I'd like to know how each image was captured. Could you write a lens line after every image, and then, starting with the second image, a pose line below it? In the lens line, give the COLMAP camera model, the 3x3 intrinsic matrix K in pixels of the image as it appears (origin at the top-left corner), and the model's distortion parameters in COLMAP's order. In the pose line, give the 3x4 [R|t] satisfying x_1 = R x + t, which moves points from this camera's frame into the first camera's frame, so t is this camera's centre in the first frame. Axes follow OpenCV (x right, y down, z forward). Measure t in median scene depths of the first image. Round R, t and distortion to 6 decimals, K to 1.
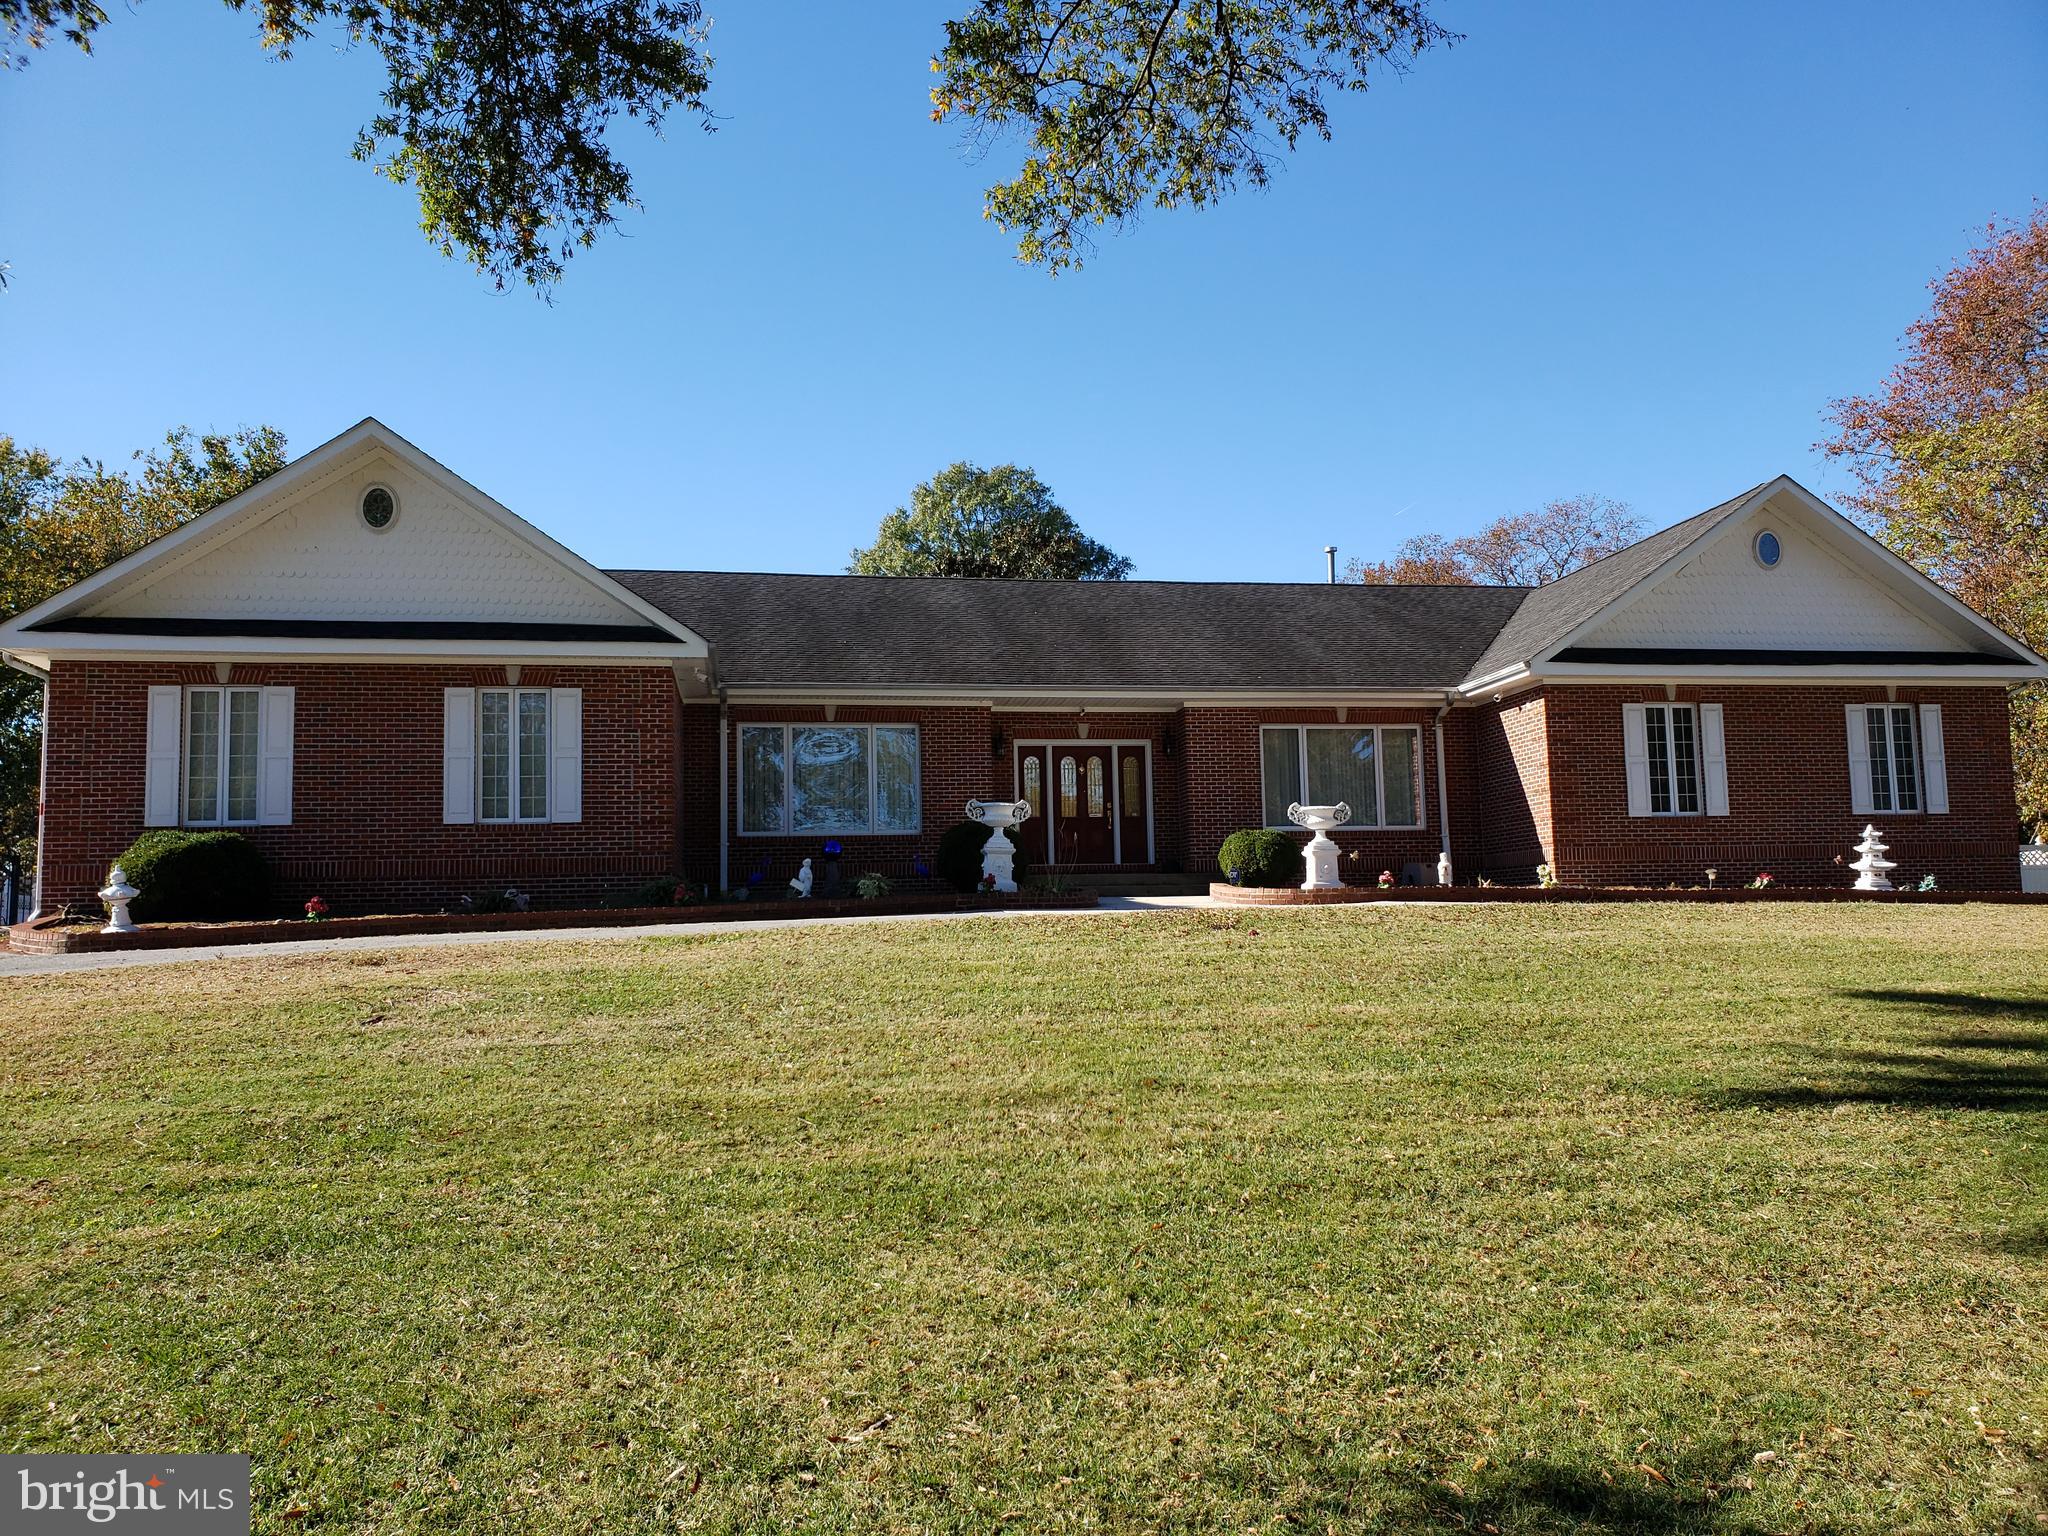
lens RADIAL K [[1529.6, 0, 1024.0], [0, 1529.6, 768.0], [0, 0, 1]] dist [0.025252, -0.004641]
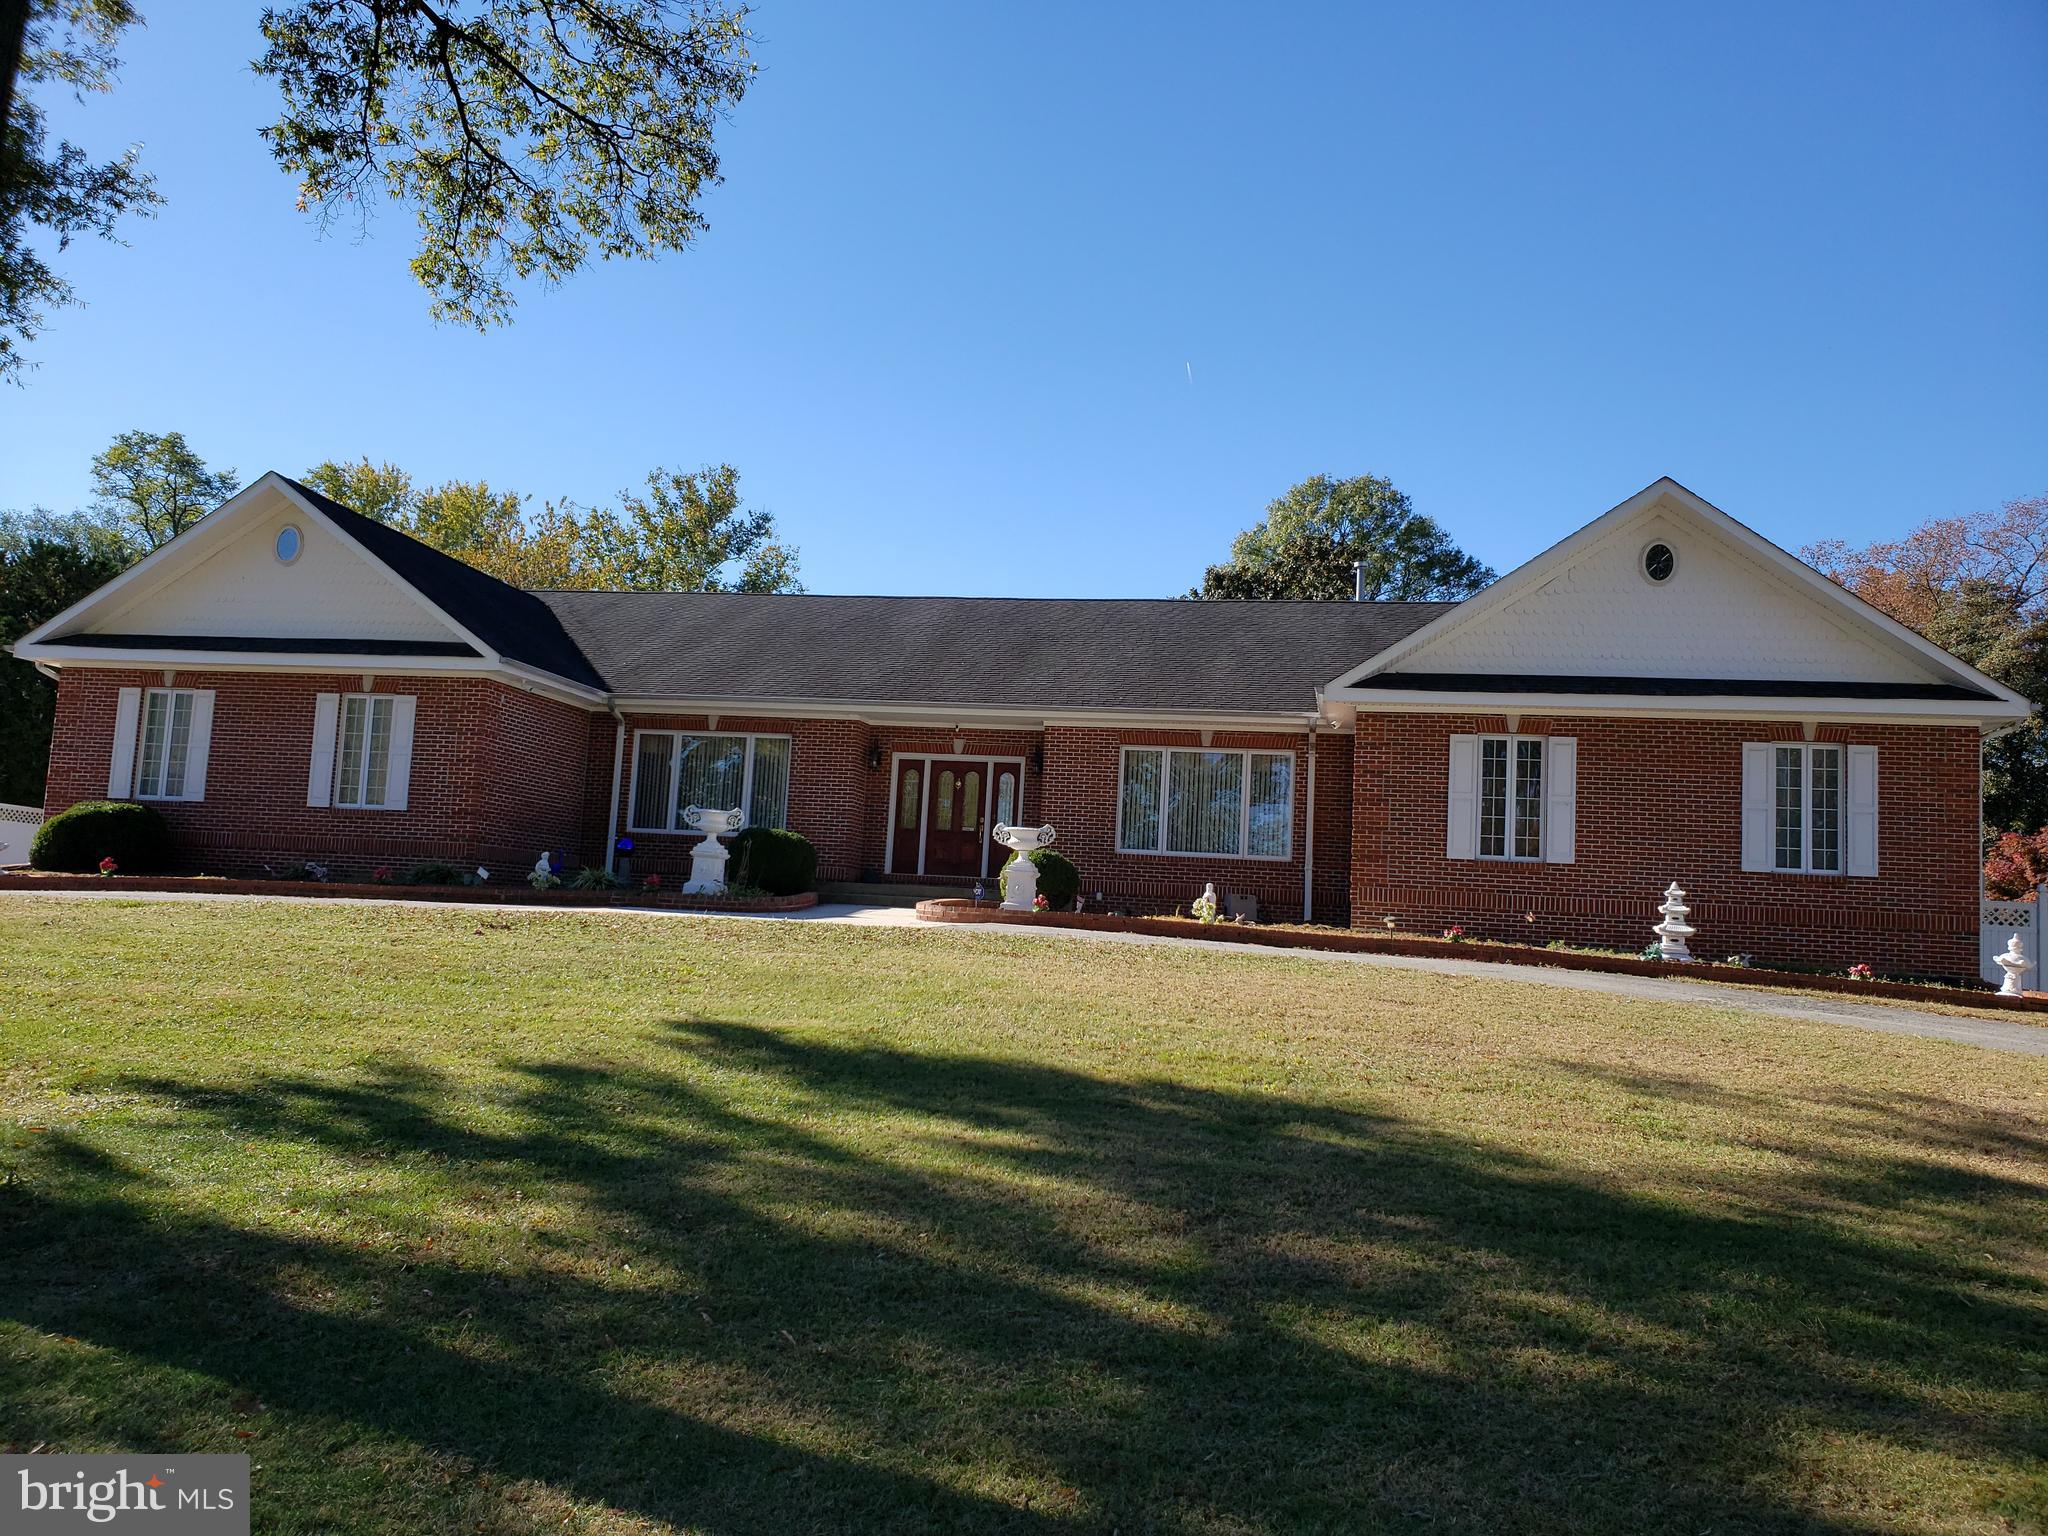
lens RADIAL K [[1529.6, 0, 1024.0], [0, 1529.6, 768.0], [0, 0, 1]] dist [0.025252, -0.004641]
pose [[0.930414, 0.035733, -0.364764, 0.478934], [-0.038533, 0.999257, -0.000398, -0.011577], [0.364479, 0.014426, 0.931100, 0.059886]]
